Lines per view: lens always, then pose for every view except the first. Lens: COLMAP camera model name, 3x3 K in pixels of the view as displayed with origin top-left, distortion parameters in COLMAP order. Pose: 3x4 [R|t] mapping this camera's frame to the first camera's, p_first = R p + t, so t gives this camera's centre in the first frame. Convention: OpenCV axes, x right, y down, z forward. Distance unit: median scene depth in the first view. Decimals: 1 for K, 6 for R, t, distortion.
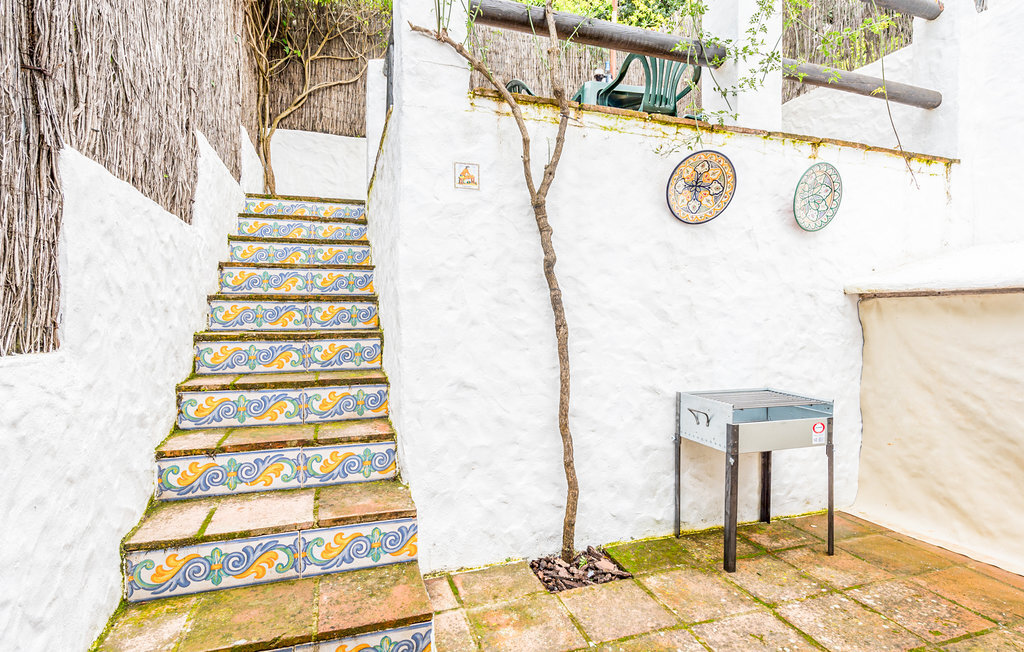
lens RADIAL K [[471.6, 0, 510.3], [0, 471.6, 305.7], [0, 0, 1]] dist [-0.004872, -0.001610]
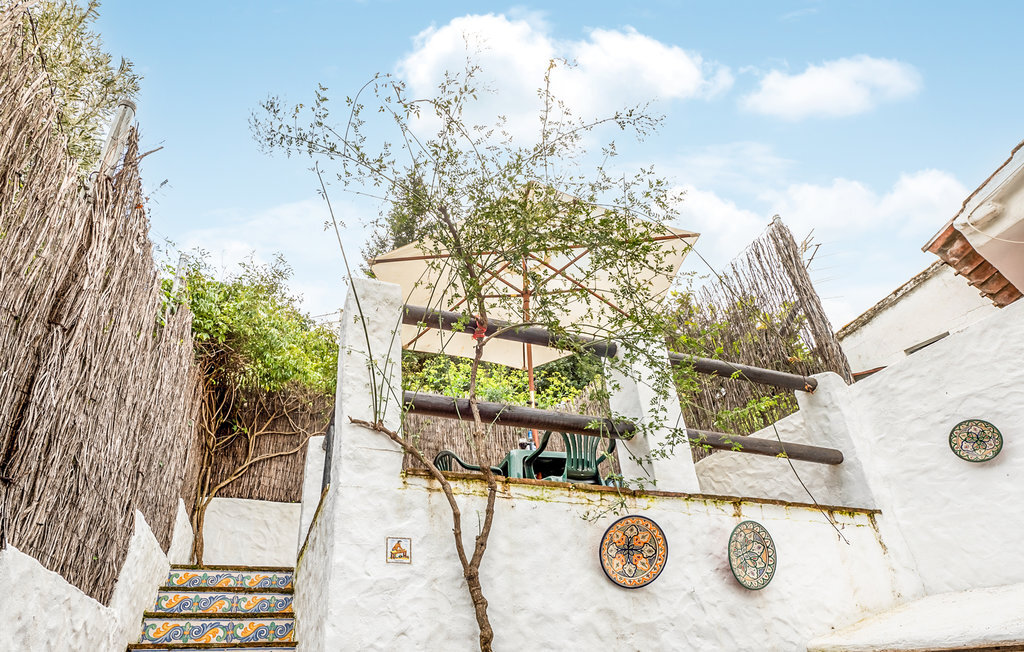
lens RADIAL K [[542.4, 0, 460.9], [0, 542.4, 326.6], [0, 0, 1]] dist [-0.004509, -0.003222]
pose [[0.999517, -0.024368, 0.019285, 0.028949], [0.030105, 0.913155, -0.406499, -0.233680], [-0.007704, 0.406883, 0.913448, -0.245250]]
